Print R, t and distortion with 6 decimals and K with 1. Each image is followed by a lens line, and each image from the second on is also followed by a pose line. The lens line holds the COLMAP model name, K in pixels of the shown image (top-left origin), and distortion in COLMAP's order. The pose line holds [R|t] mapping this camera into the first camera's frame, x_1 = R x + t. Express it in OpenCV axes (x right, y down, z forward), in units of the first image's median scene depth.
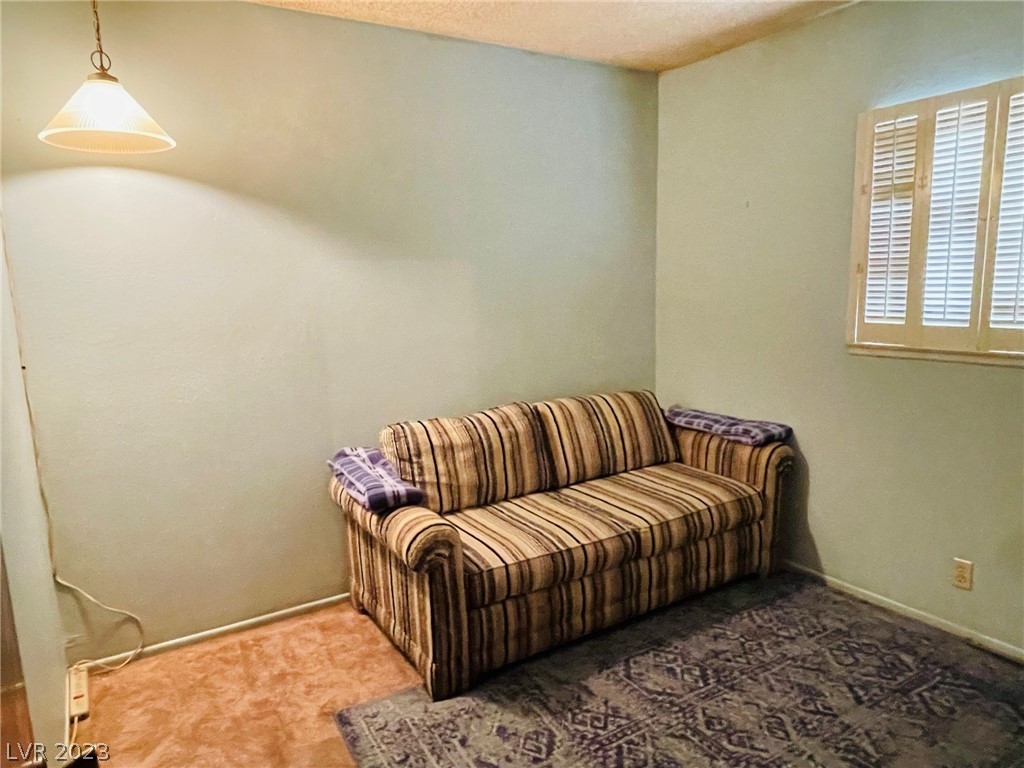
lens RADIAL K [[681.3, 0, 505.7], [0, 681.3, 384.8], [0, 0, 1]] dist [0.028587, -0.045400]
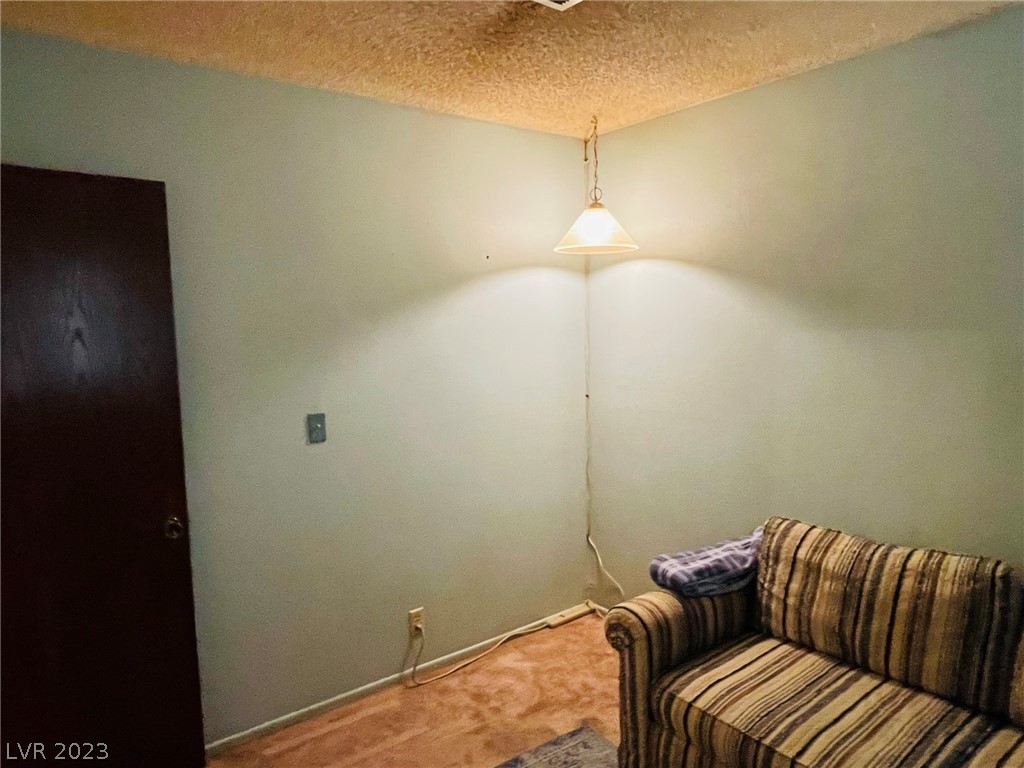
lens RADIAL K [[681.3, 0, 505.7], [0, 681.3, 384.8], [0, 0, 1]] dist [0.028587, -0.045400]
pose [[0.103904, 0.123971, -0.986831, 0.653944], [-0.135306, 0.984739, 0.109462, -0.161343], [0.985341, 0.122150, 0.119093, 0.524859]]
